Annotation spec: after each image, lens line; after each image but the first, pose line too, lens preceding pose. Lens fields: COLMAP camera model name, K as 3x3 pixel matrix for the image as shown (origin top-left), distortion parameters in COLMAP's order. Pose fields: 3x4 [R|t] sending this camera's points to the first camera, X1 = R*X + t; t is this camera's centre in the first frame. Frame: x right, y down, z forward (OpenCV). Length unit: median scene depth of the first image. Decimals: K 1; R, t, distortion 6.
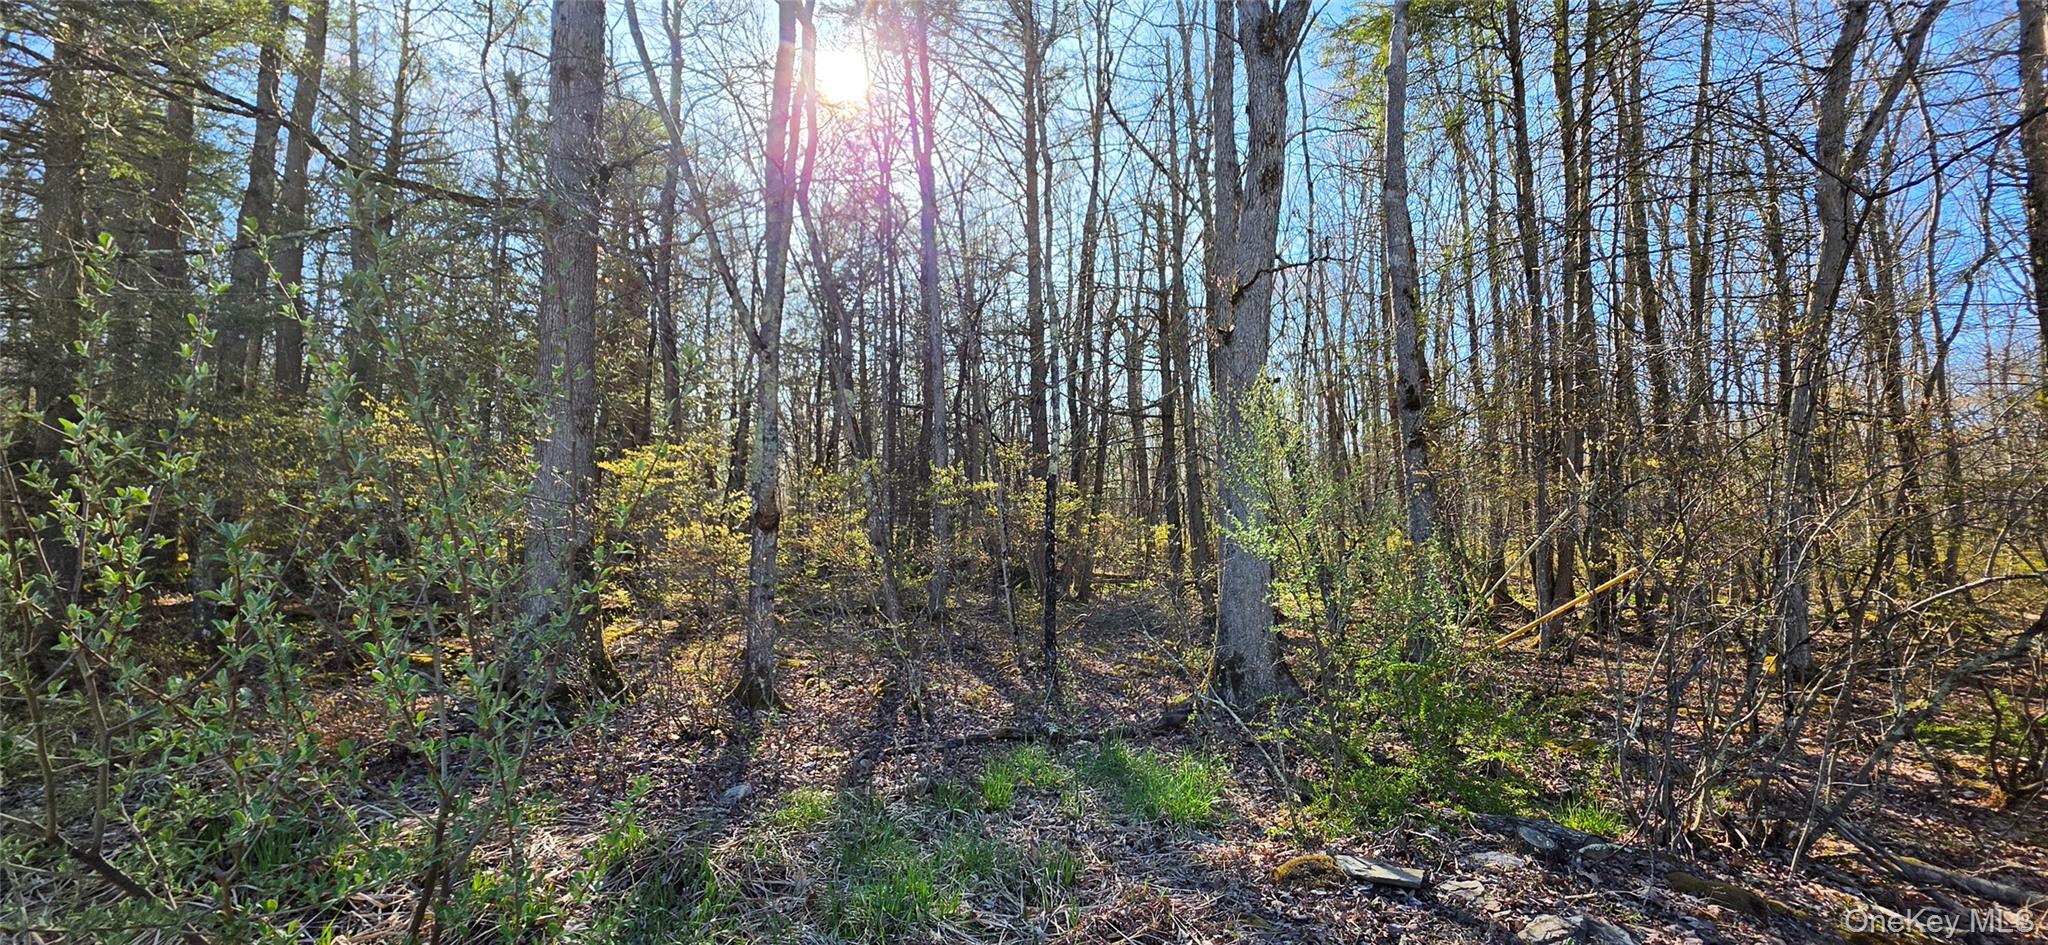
lens RADIAL K [[817.5, 0, 1024.0], [0, 817.5, 474.8], [0, 0, 1]] dist [-0.000989, 0.000368]
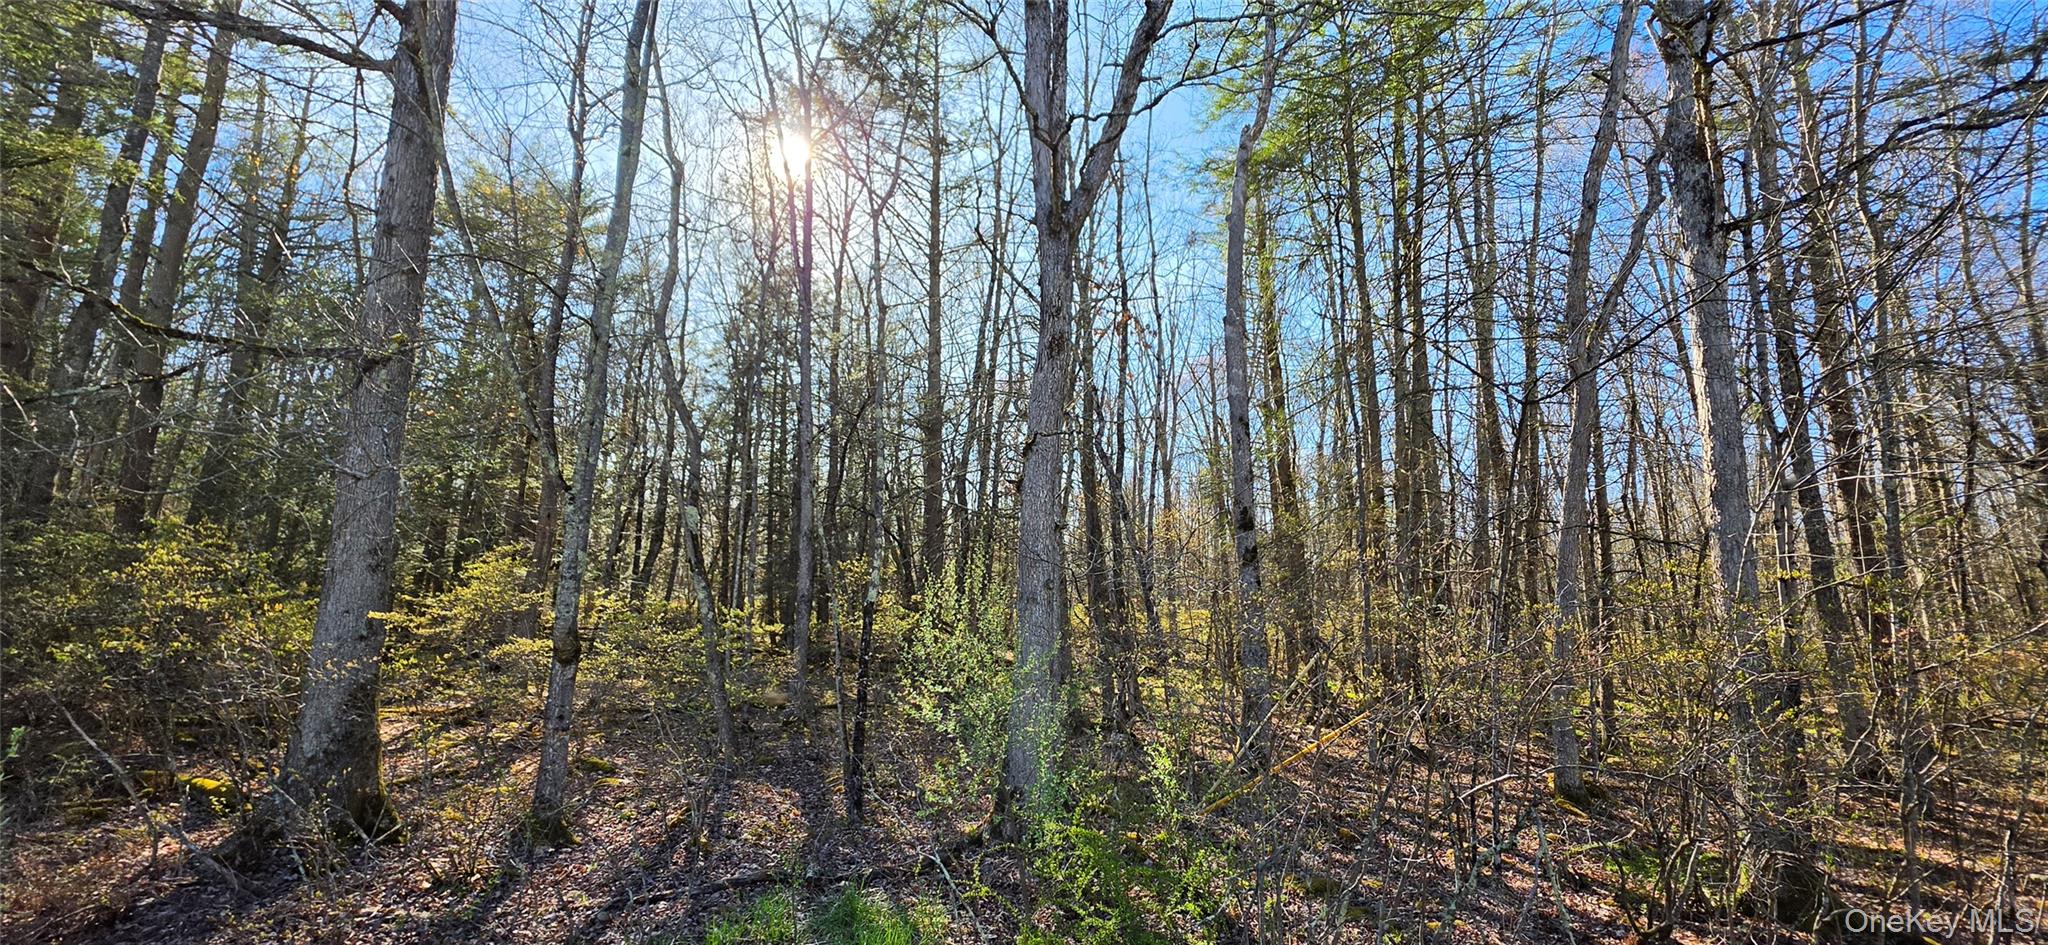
lens RADIAL K [[817.5, 0, 1023.8], [0, 817.5, 471.8], [0, 0, 1]] dist [-0.000989, 0.000368]
pose [[0.997464, 0.026608, 0.066006, 0.184829], [-0.020989, 0.996210, -0.084410, -0.095871], [-0.068002, 0.082811, 0.994242, -0.081670]]
